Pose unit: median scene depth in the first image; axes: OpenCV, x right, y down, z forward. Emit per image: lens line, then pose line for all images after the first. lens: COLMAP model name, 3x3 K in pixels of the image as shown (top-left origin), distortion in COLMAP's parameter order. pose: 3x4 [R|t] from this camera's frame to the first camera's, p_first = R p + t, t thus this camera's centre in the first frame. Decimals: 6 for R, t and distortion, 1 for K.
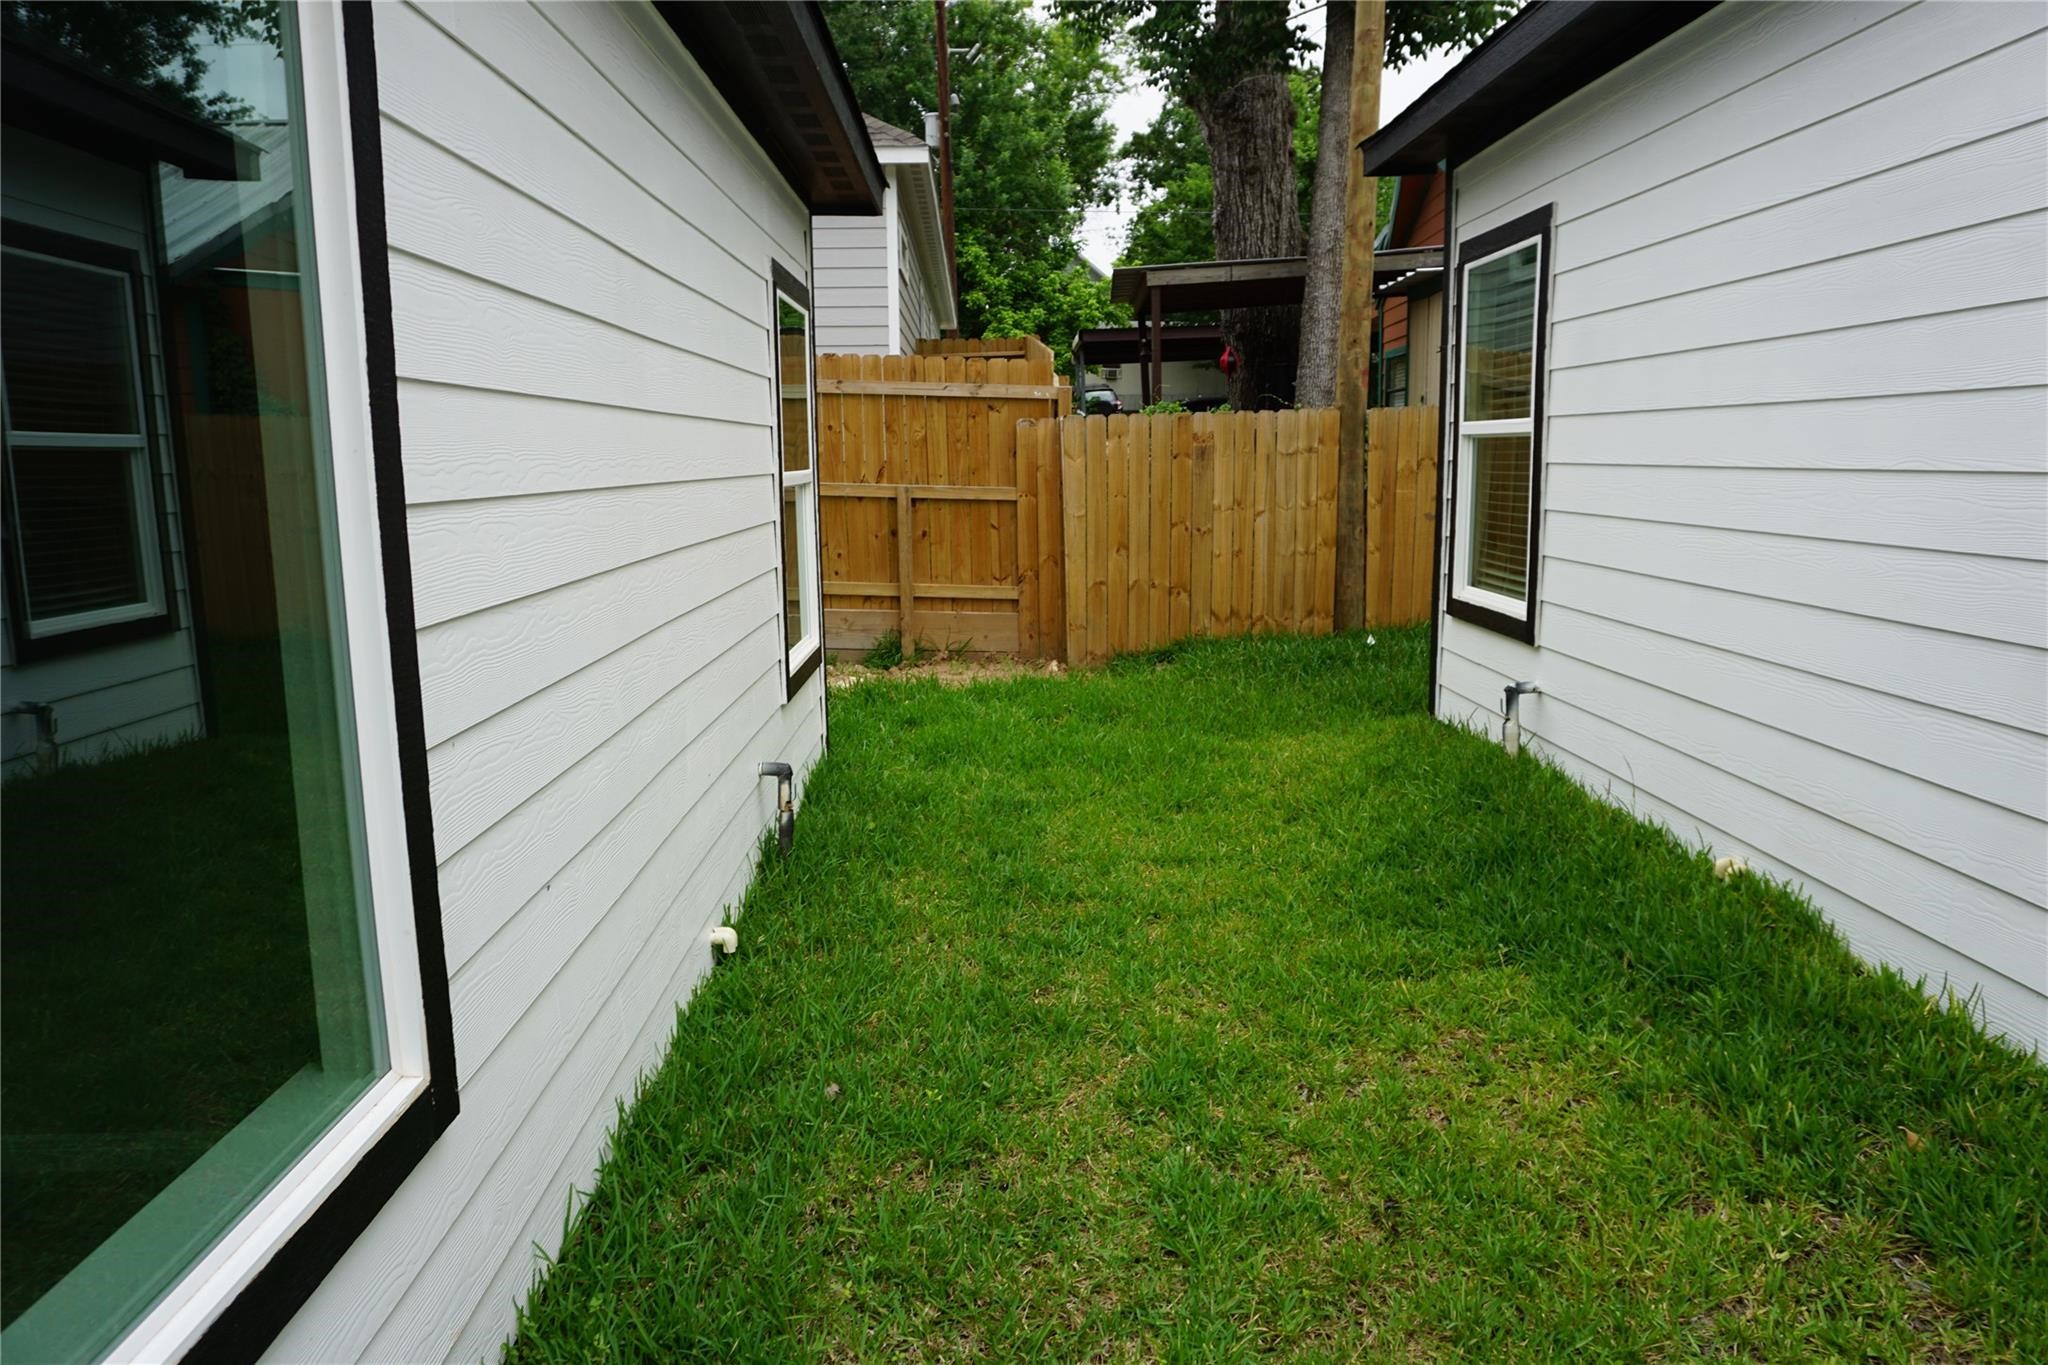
lens RADIAL K [[1373.2, 0, 1018.8], [0, 1373.2, 678.6], [0, 0, 1]] dist [-0.044772, 0.035862]
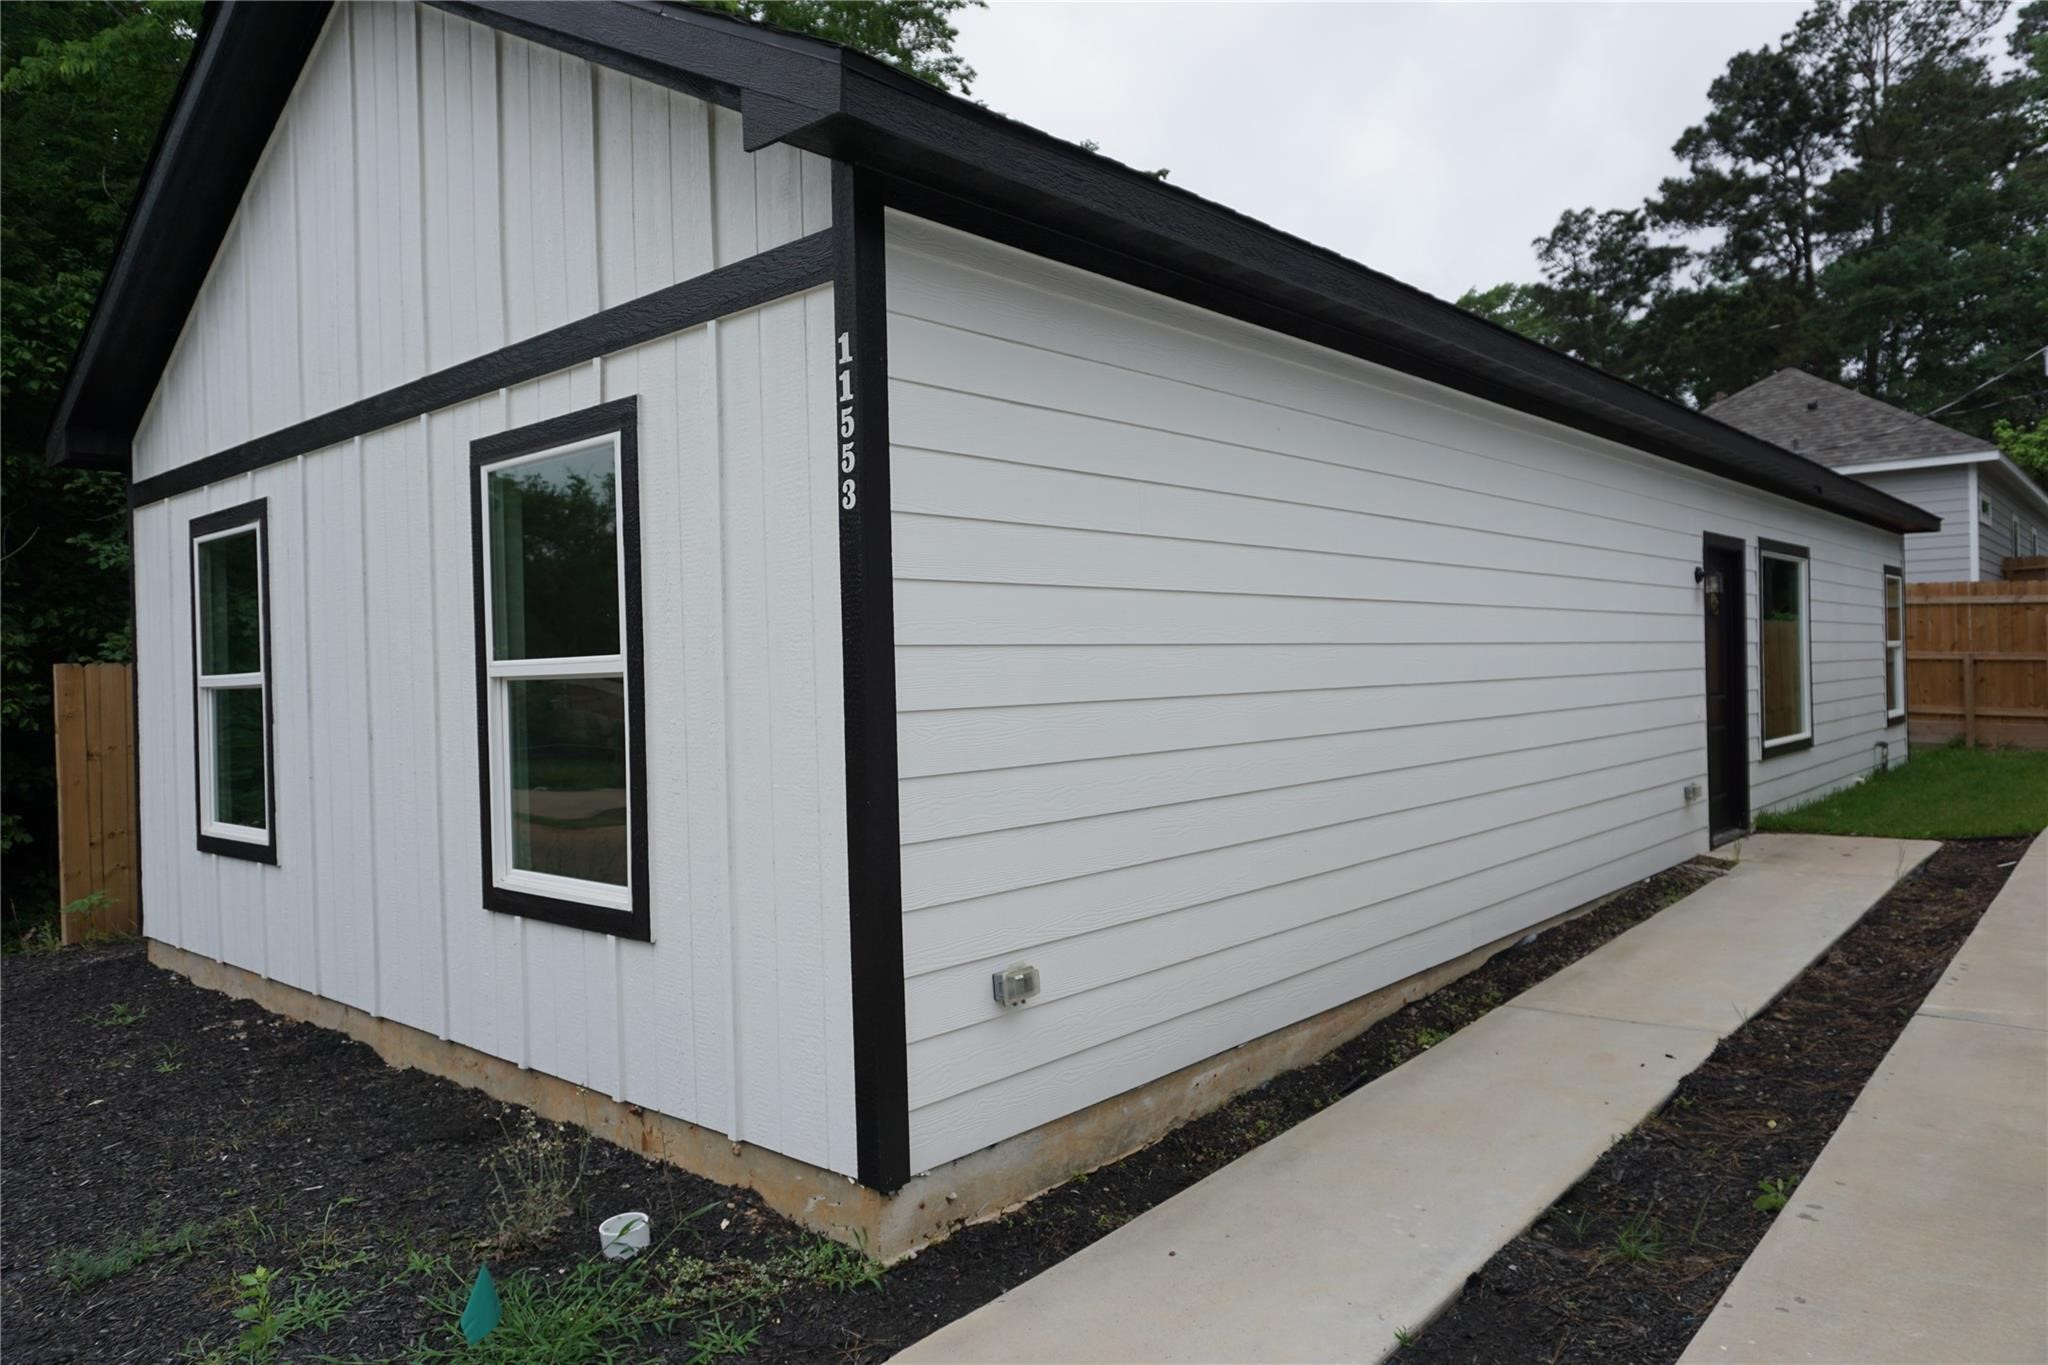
lens RADIAL K [[1373.2, 0, 1020.6], [0, 1373.2, 683.8], [0, 0, 1]] dist [-0.044772, 0.035862]
pose [[0.734251, -0.004269, -0.678864, 0.210338], [-0.091378, 0.990259, -0.105060, 0.200405], [0.672700, 0.139174, 0.726709, -1.126092]]
